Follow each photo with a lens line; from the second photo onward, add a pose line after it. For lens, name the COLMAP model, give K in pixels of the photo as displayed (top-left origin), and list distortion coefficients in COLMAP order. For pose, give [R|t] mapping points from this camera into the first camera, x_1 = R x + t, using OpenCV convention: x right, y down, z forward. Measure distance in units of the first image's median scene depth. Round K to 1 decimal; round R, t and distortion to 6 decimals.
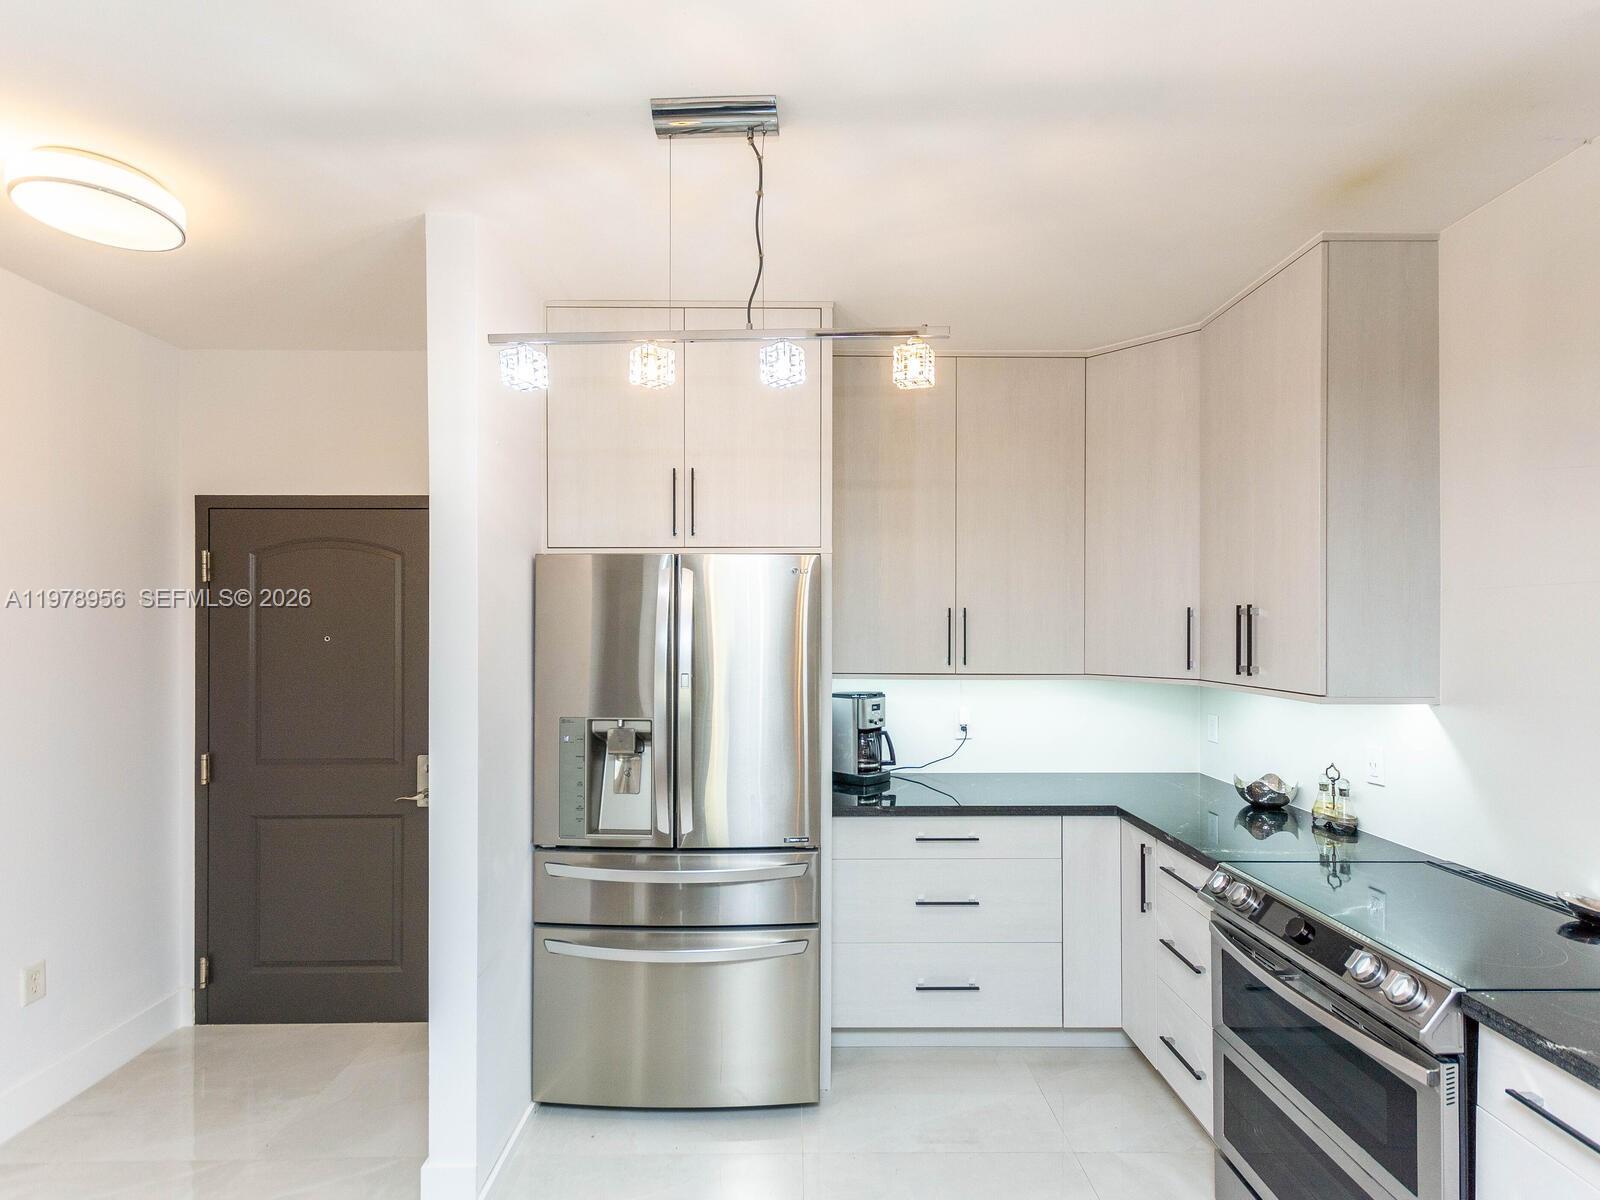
lens RADIAL K [[786.8, 0, 800.1], [0, 786.8, 629.6], [0, 0, 1]] dist [0.003930, 0.000174]
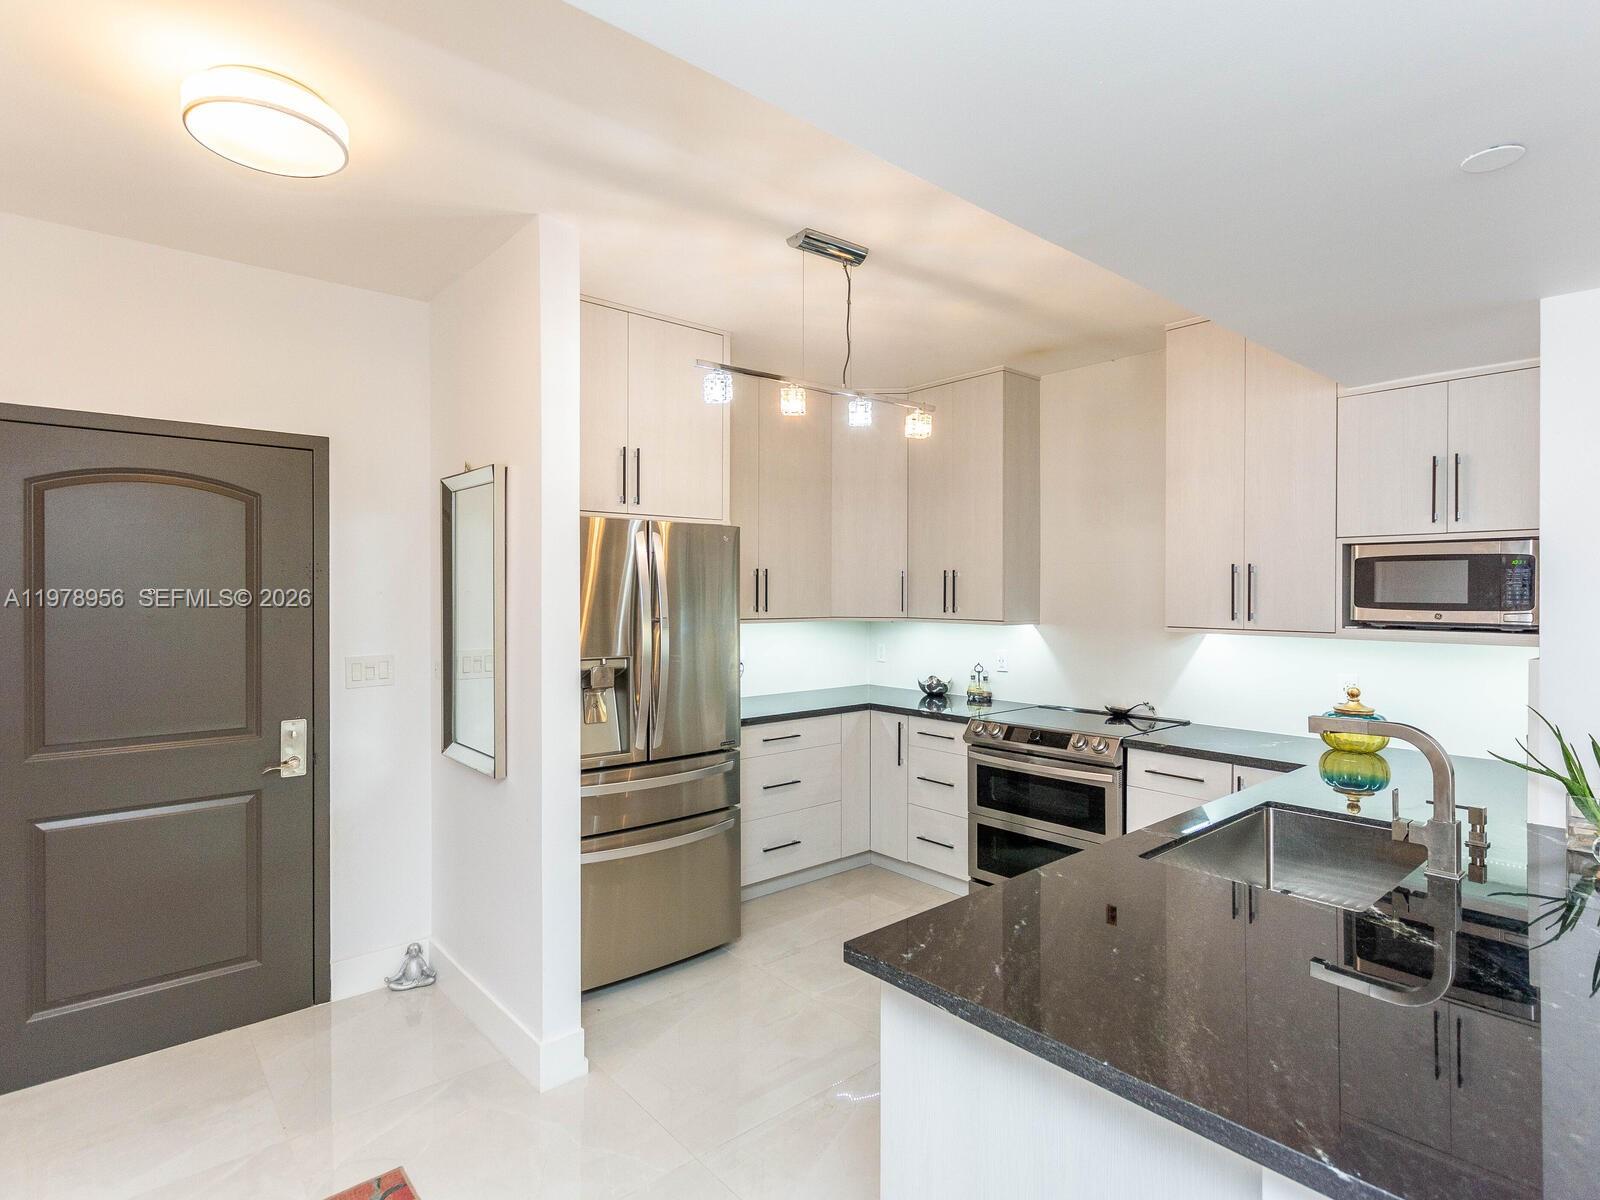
lens RADIAL K [[832.3, 0, 800.0], [0, 832.3, 600.0], [0, 0, 1]] dist [-0.015015, -0.000160]
pose [[0.761022, -0.006258, 0.648695, -0.805904], [0.000564, 0.999959, 0.008986, 0.016125], [-0.648725, -0.006473, 0.760995, -0.132278]]
